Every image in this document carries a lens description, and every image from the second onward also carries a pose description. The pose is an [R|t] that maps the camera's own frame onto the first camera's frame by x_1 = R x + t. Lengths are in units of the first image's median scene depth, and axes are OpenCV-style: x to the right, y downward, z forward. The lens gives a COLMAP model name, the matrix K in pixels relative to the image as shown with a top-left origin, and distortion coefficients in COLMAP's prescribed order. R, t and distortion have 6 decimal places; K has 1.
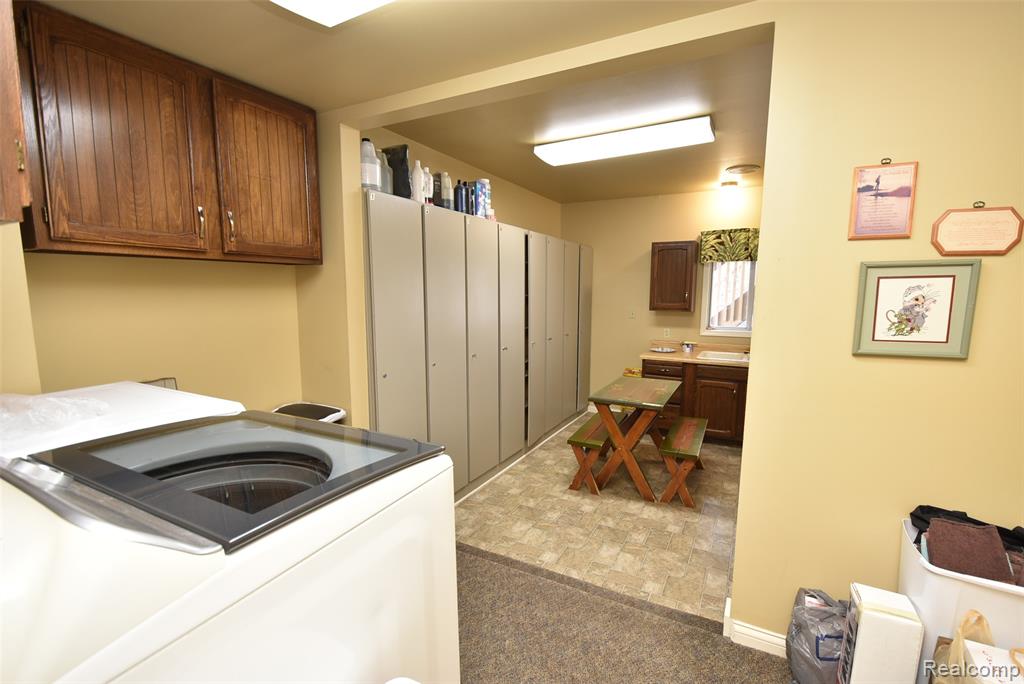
lens RADIAL K [[447.2, 0, 515.2], [0, 447.2, 342.0], [0, 0, 1]] dist [0.000353, -0.005339]
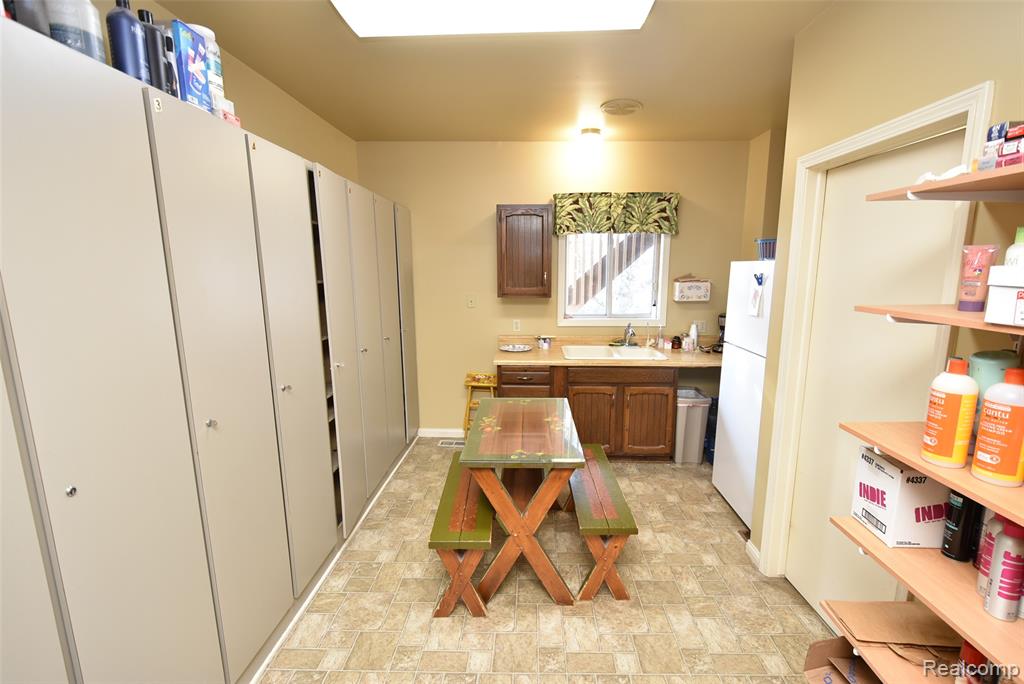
lens RADIAL K [[447.2, 0, 524.1], [0, 447.2, 346.1], [0, 0, 1]] dist [0.000353, -0.005339]
pose [[0.885186, -0.083181, 0.457740, -0.010628], [0.057595, 0.995911, 0.069599, -0.047580], [-0.461658, -0.035244, 0.886358, 0.385840]]
